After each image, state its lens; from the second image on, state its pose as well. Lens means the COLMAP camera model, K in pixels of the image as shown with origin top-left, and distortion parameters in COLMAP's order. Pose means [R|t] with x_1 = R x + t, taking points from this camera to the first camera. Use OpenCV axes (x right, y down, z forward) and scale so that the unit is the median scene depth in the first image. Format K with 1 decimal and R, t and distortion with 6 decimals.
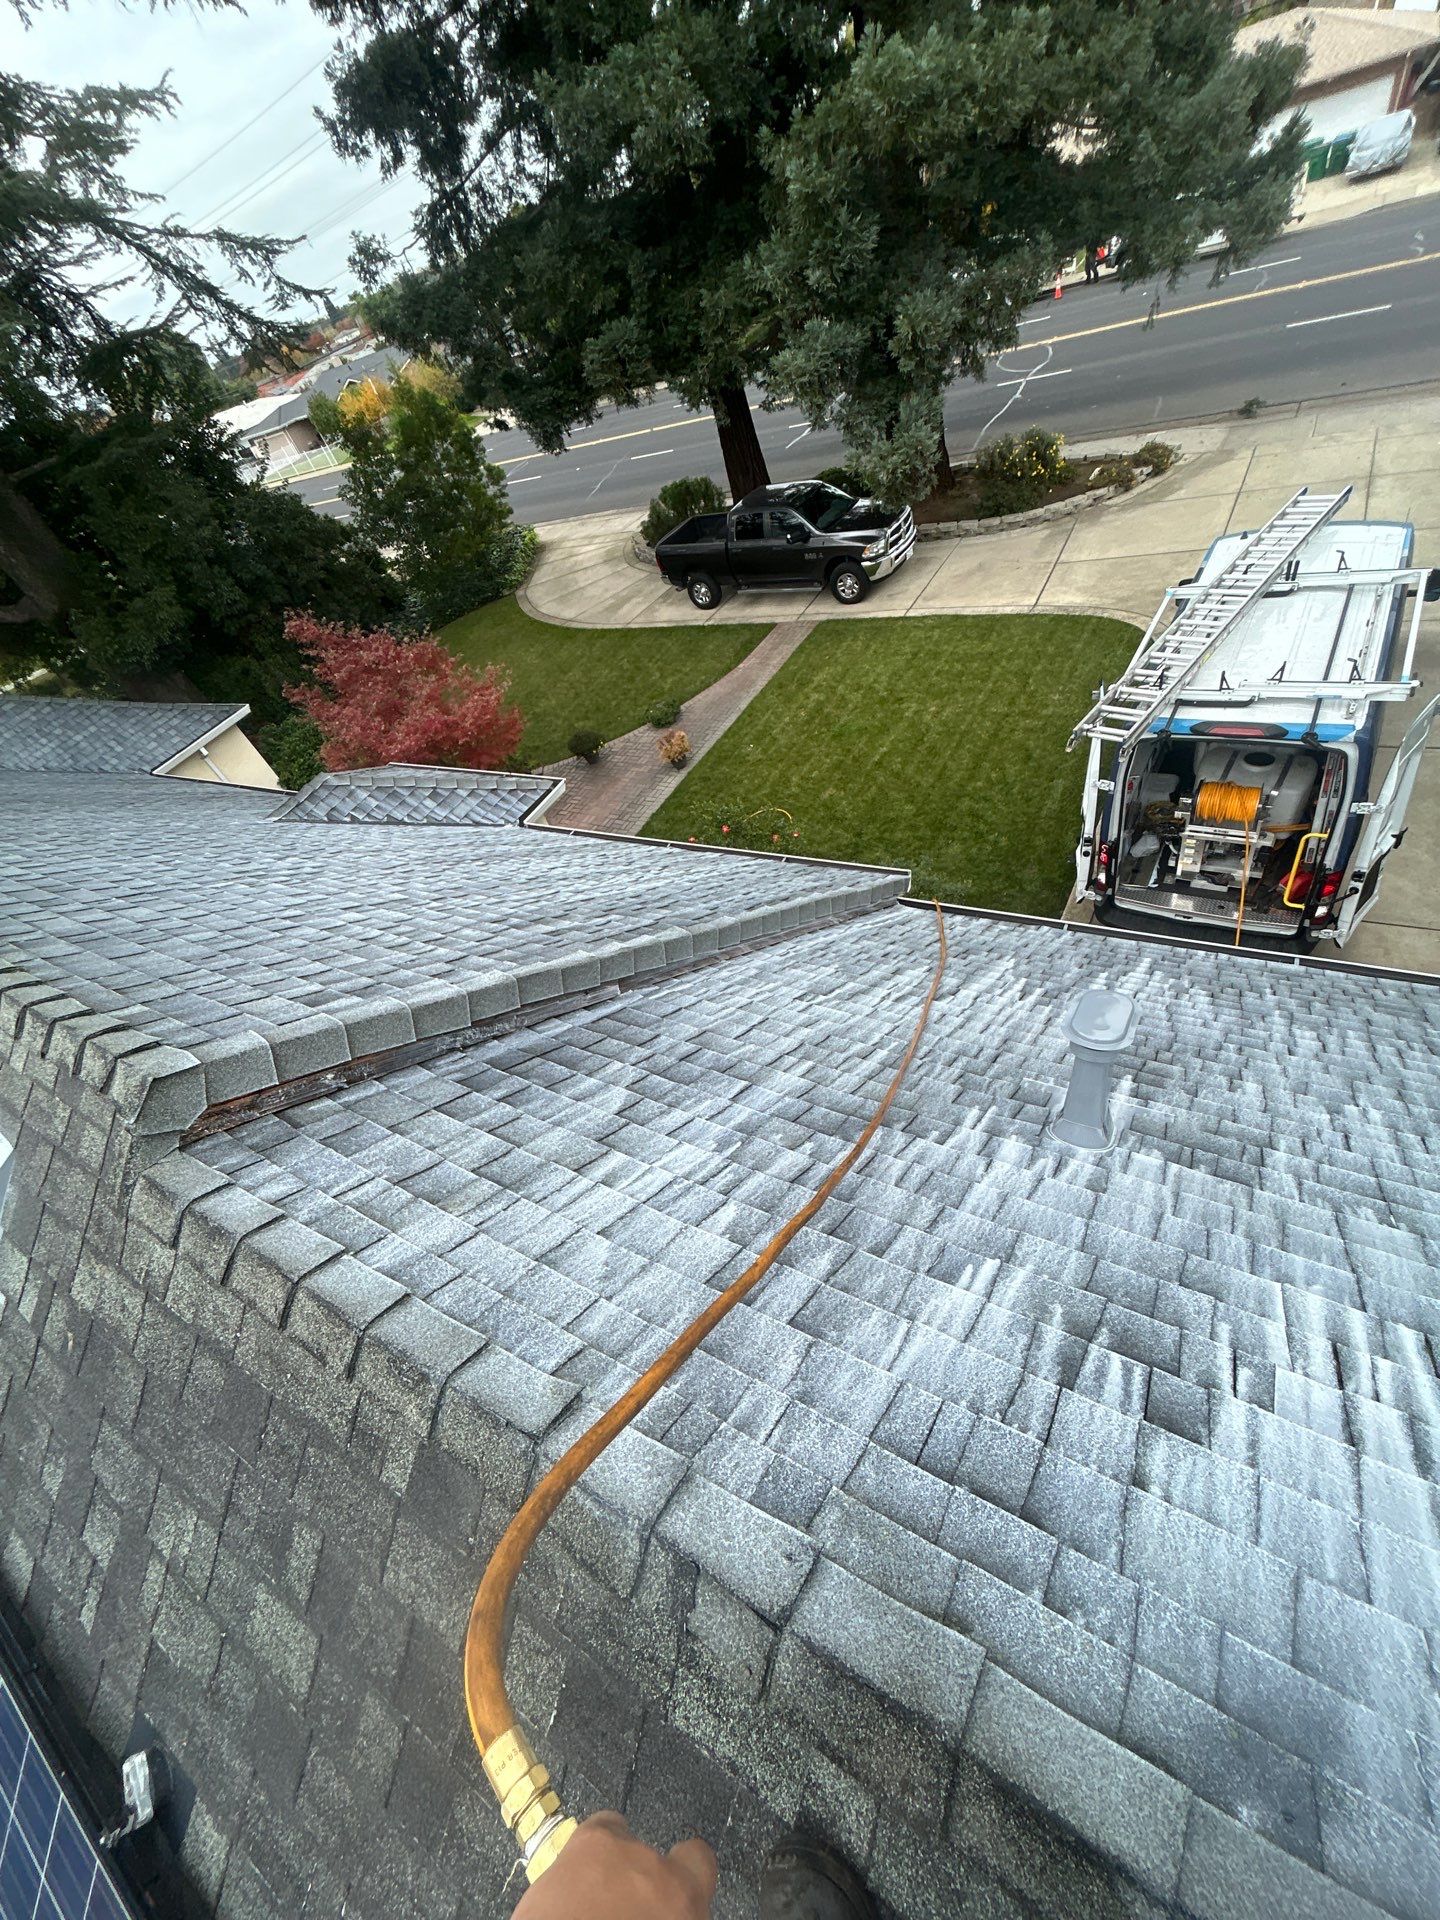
lens RADIAL K [[771.8, 0, 724.5], [0, 771.8, 958.7], [0, 0, 1]] dist [-0.001994, 0.000212]
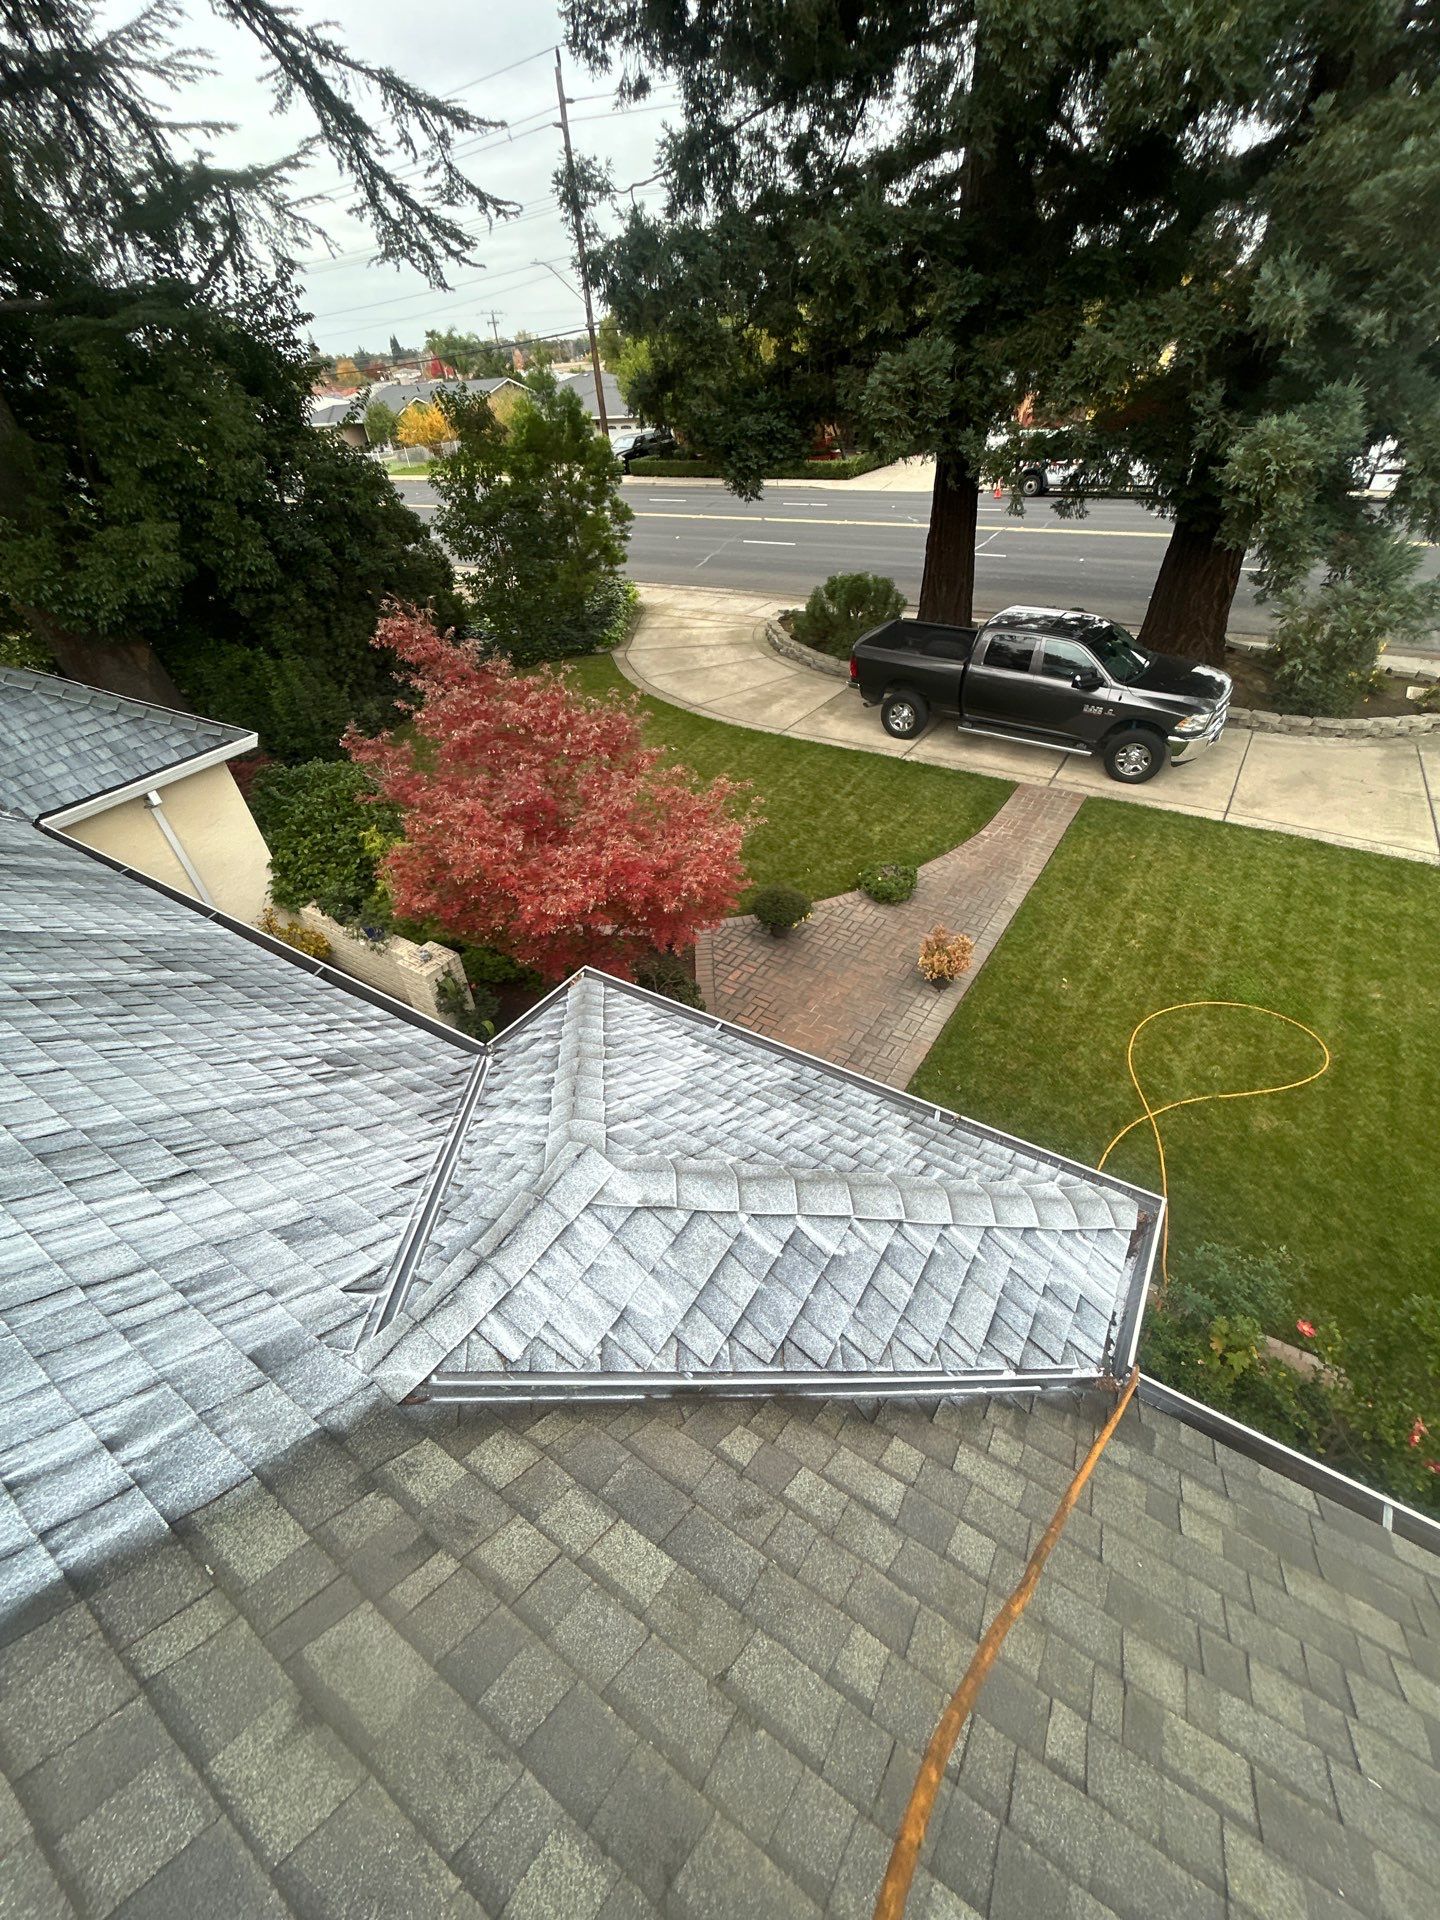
lens RADIAL K [[771.8, 0, 724.5], [0, 771.8, 960.3], [0, 0, 1]] dist [-0.001994, 0.000212]
pose [[0.974701, 0.204235, 0.090805, -0.244012], [-0.192895, 0.973872, -0.119856, -0.134657], [-0.112912, 0.099308, 0.988630, 0.337545]]
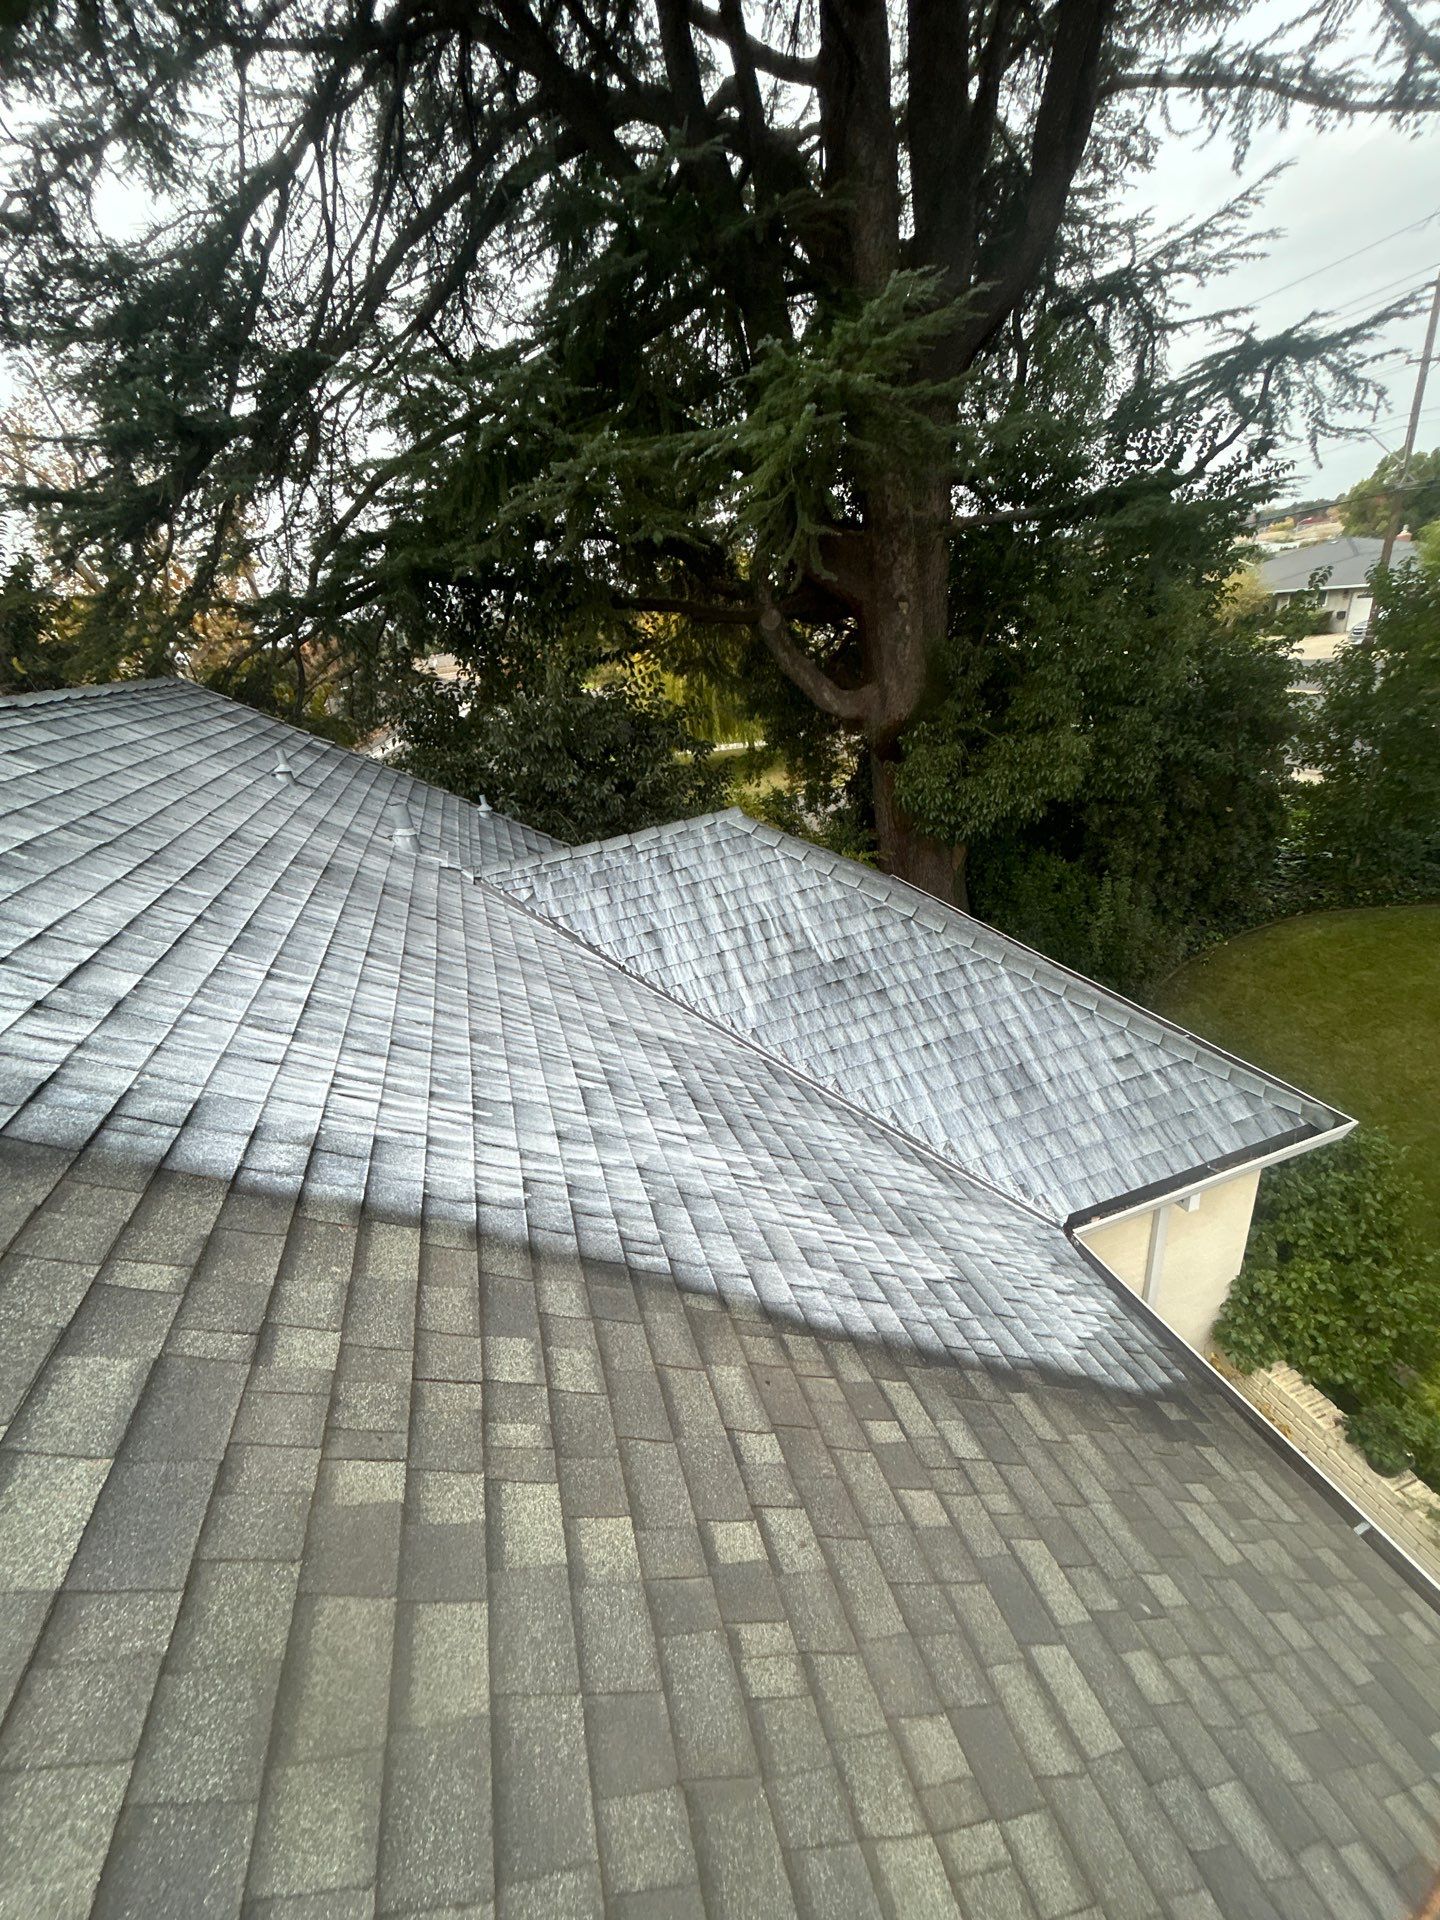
lens RADIAL K [[771.8, 0, 716.8], [0, 771.8, 947.9], [0, 0, 1]] dist [-0.001994, 0.000212]
pose [[0.741861, 0.434285, -0.510920, -0.564463], [-0.531794, 0.845164, -0.053776, -0.186078], [0.408457, 0.311599, 0.857945, 0.469909]]
